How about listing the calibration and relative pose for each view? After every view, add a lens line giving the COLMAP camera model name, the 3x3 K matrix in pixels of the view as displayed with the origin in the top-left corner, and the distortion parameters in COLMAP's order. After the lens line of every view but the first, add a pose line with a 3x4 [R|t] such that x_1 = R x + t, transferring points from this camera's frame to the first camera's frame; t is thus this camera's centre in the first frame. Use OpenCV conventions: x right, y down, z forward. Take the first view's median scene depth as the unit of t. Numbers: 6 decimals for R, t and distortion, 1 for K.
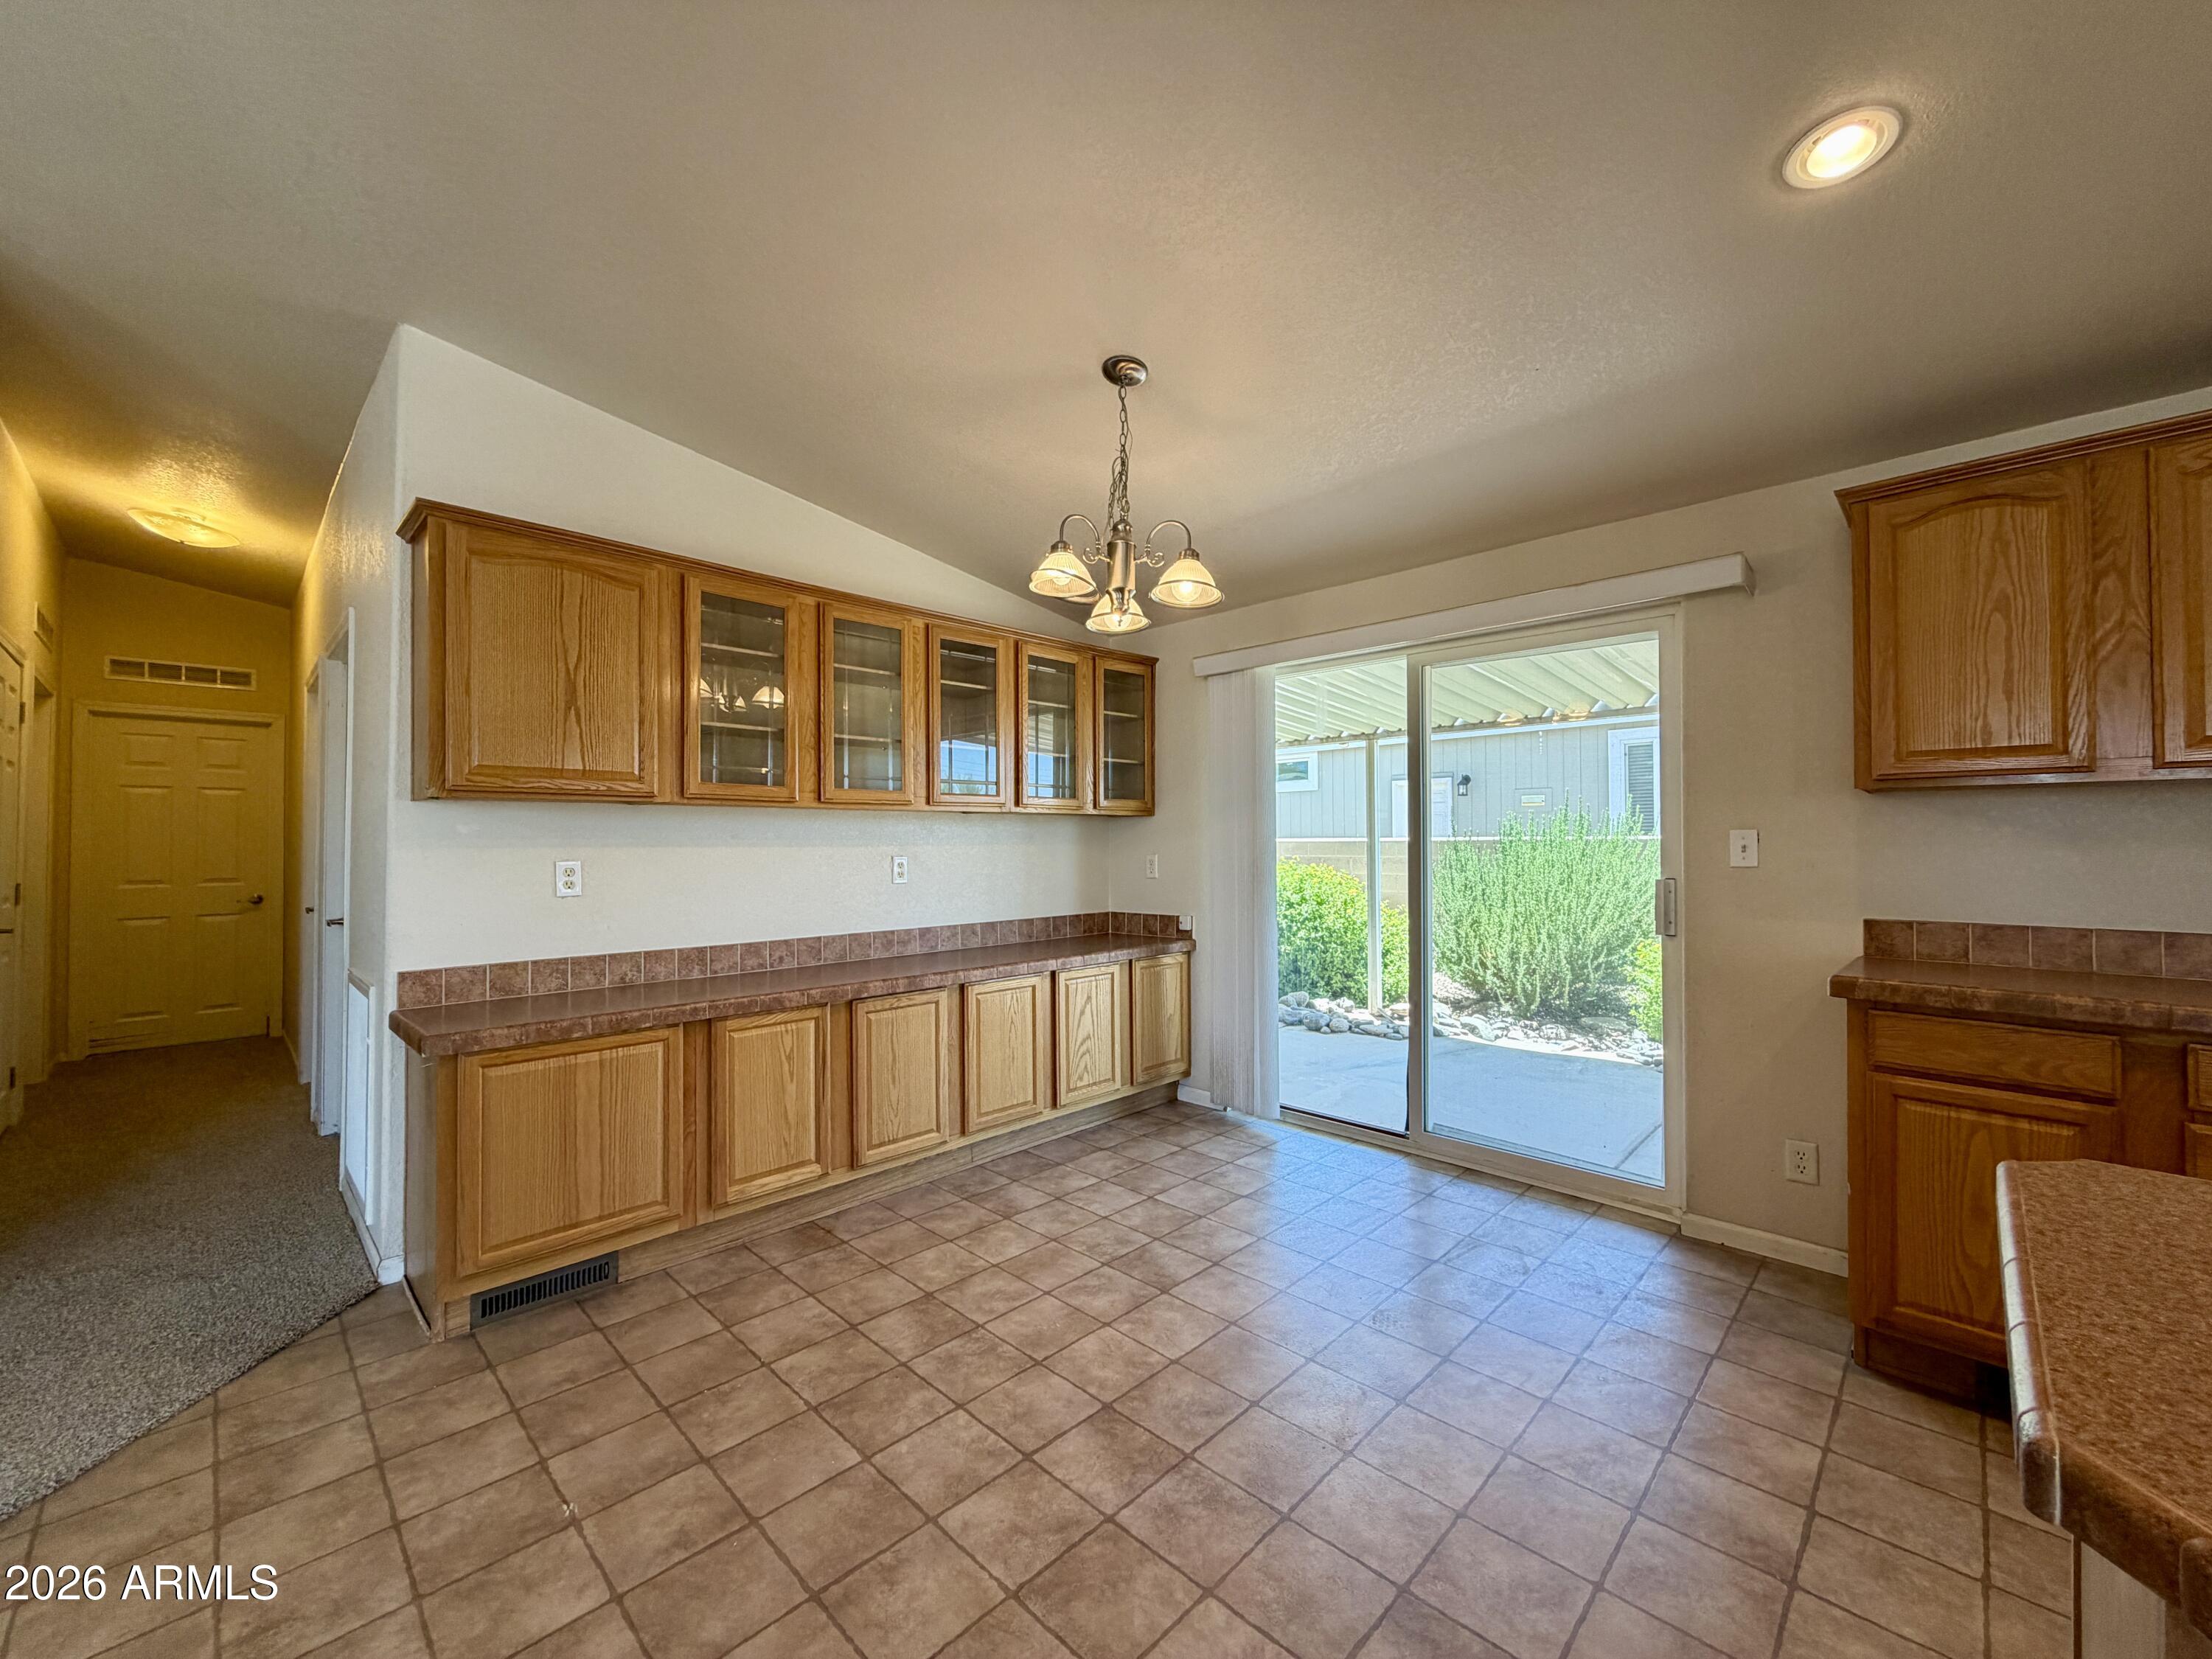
lens RADIAL K [[883.5, 0, 1100.2], [0, 883.5, 828.8], [0, 0, 1]] dist [-0.000809, 0.000023]
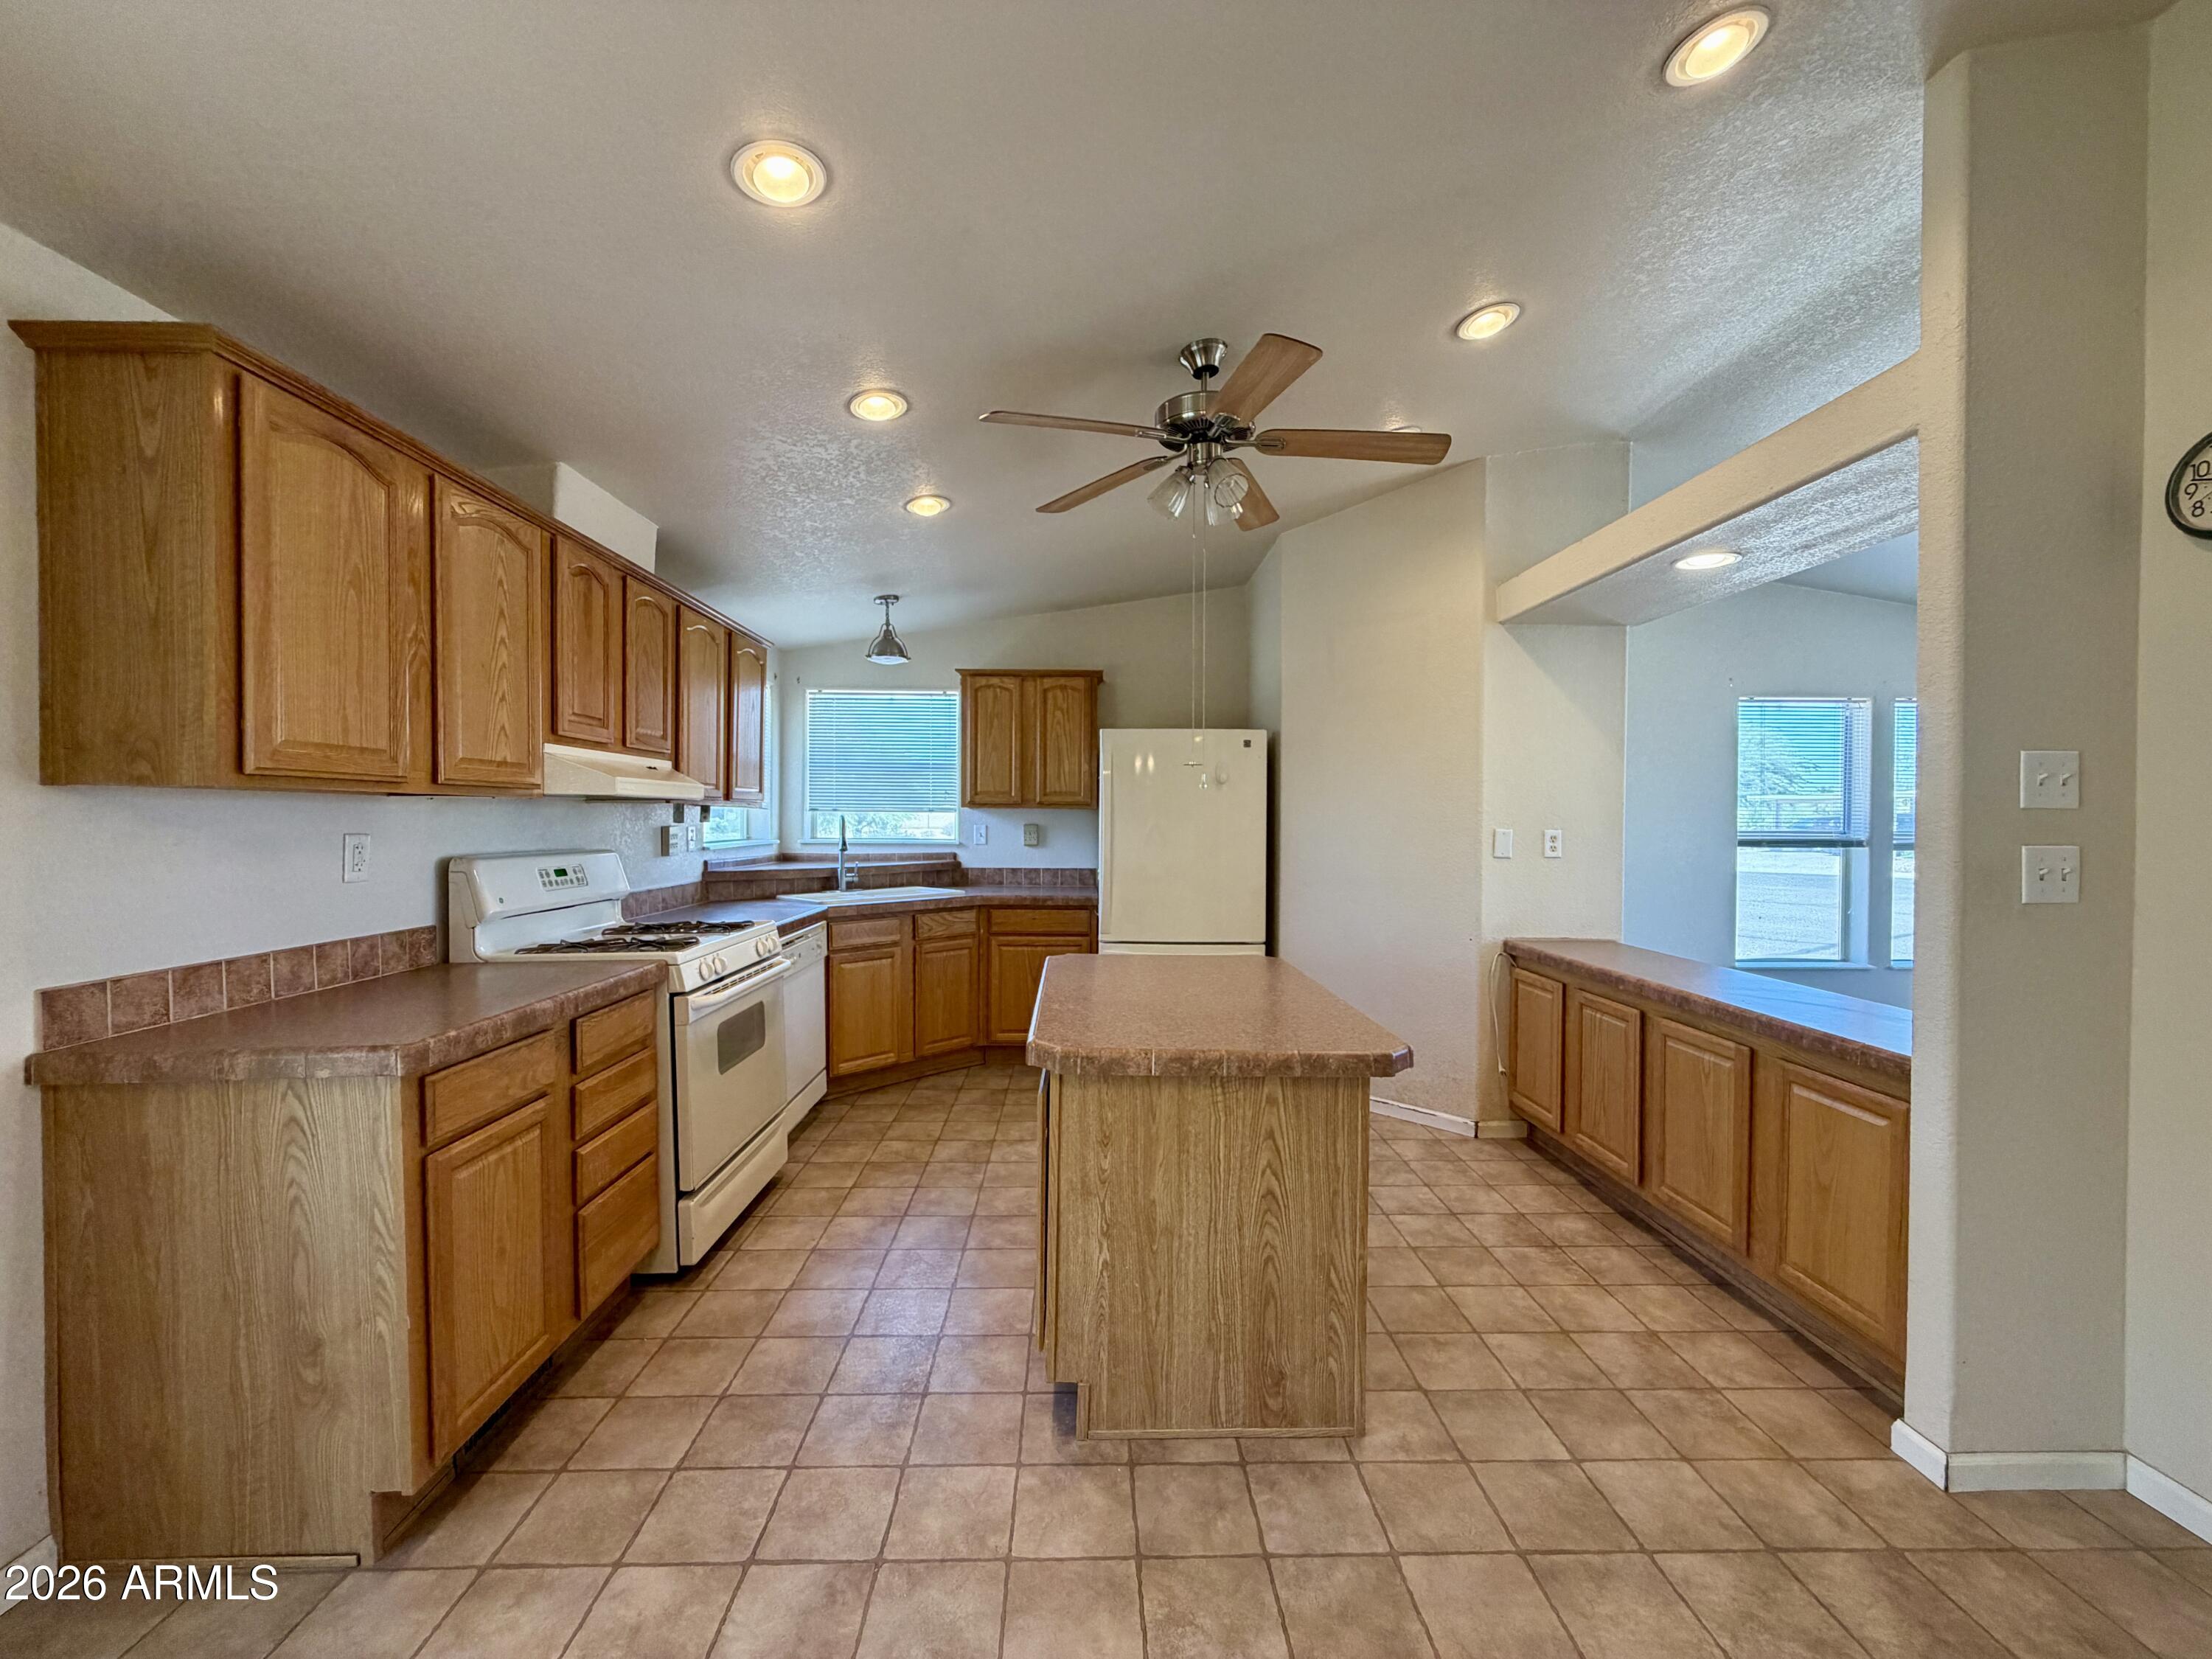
lens RADIAL K [[883.5, 0, 1100.2], [0, 883.5, 828.8], [0, 0, 1]] dist [-0.000809, 0.000023]
pose [[-0.718475, -0.012078, 0.695448, -0.074873], [-0.014256, 0.999895, 0.002638, -0.019630], [-0.695407, -0.008019, -0.718571, 0.845323]]
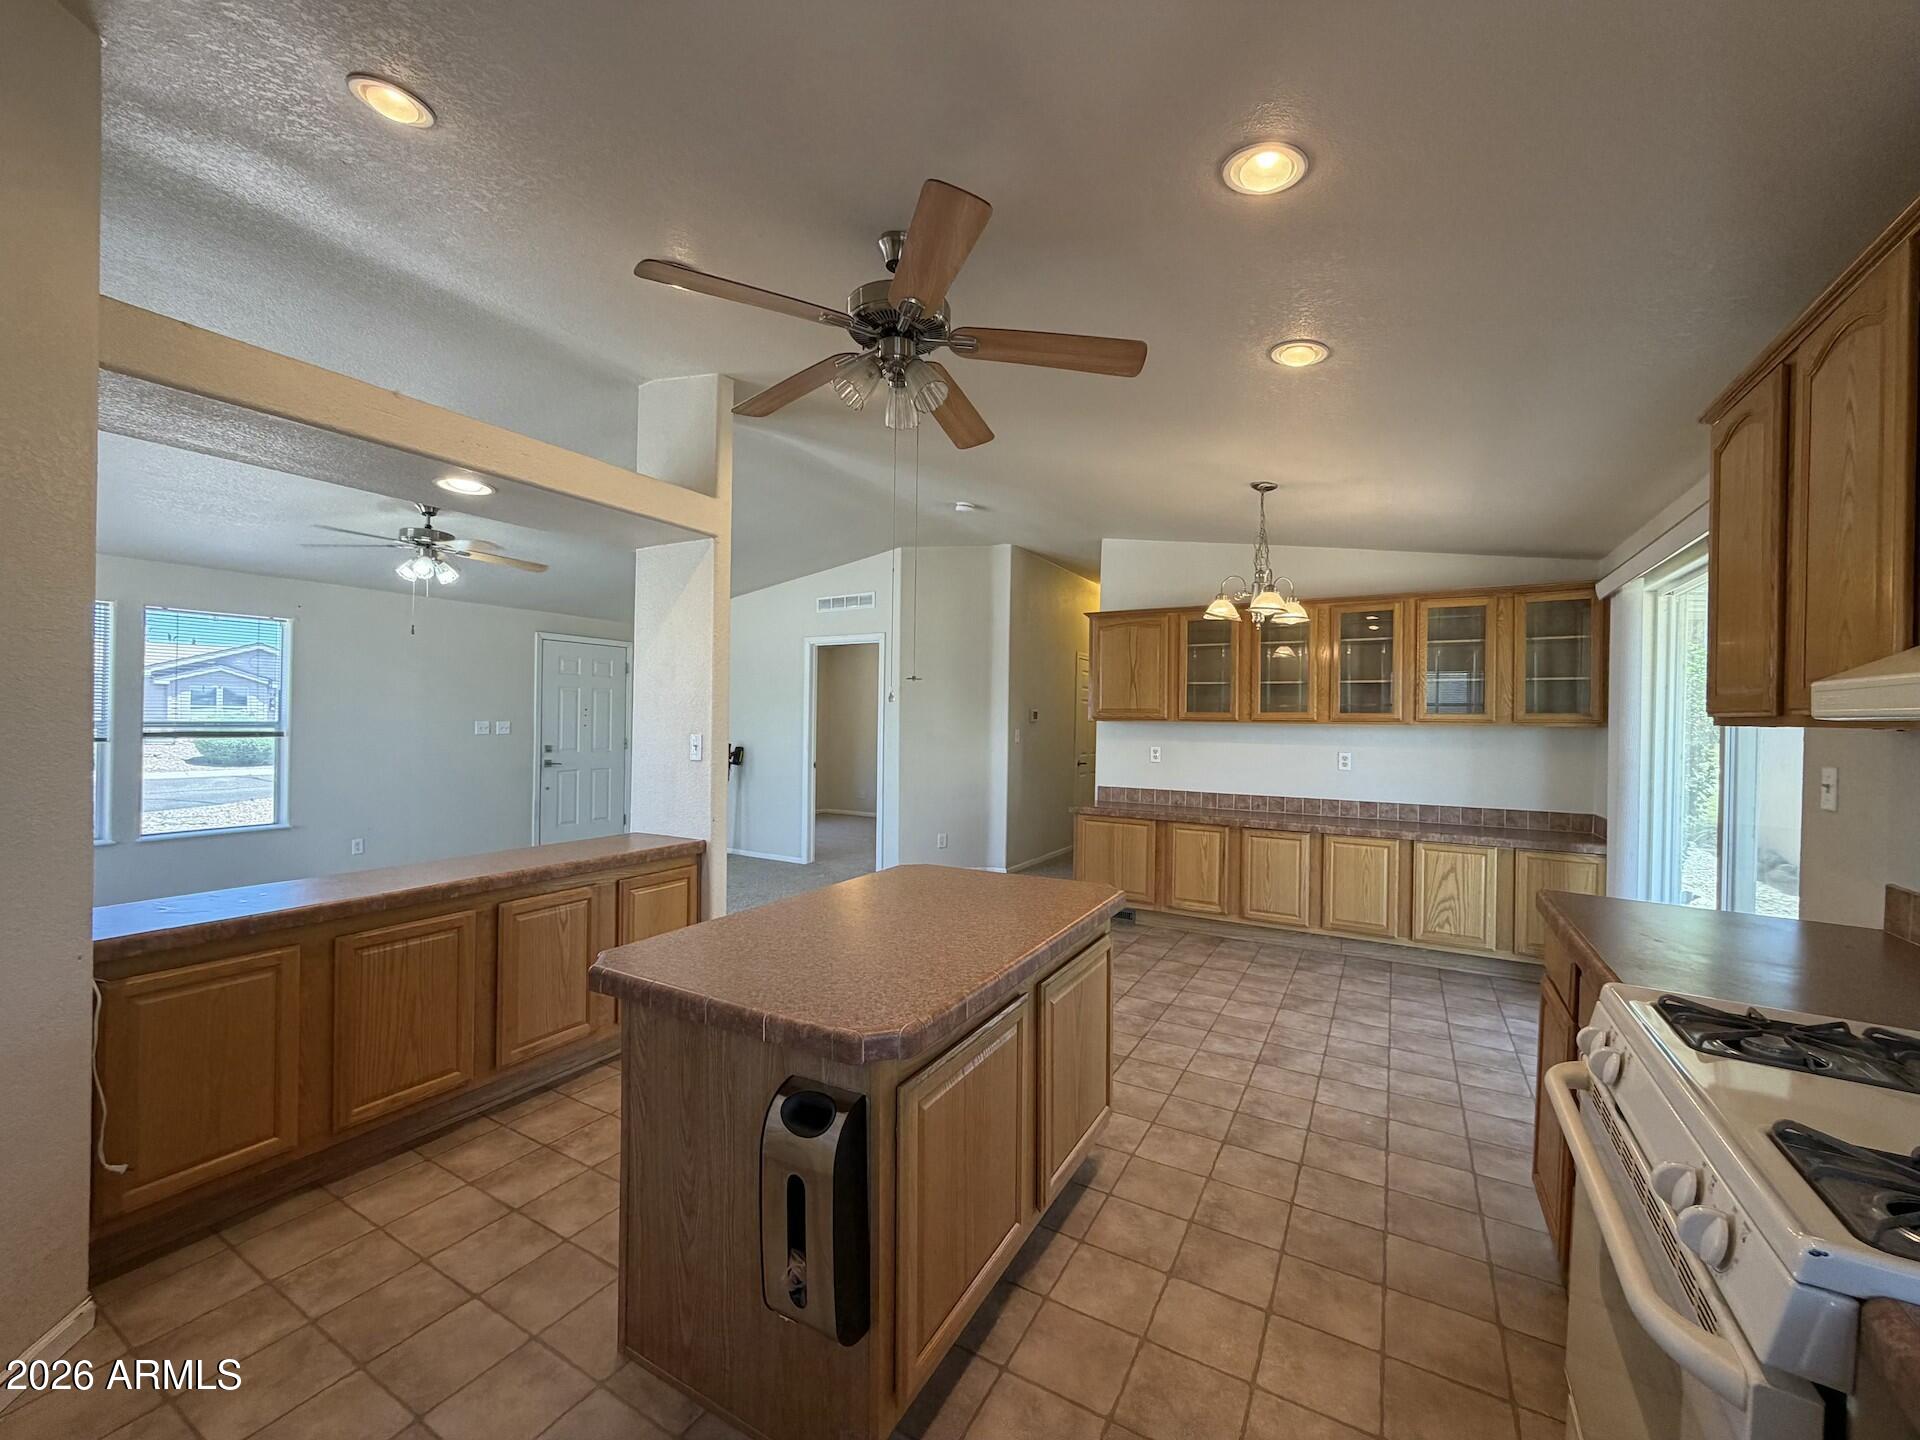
lens RADIAL K [[766.9, 0, 955.0], [0, 766.9, 719.4], [0, 0, 1]] dist [-0.000809, 0.000023]
pose [[0.254441, 0.006946, -0.967063, 1.203429], [-0.001093, 0.999976, 0.006894, -0.047977], [0.967088, -0.000697, 0.254442, -0.001528]]
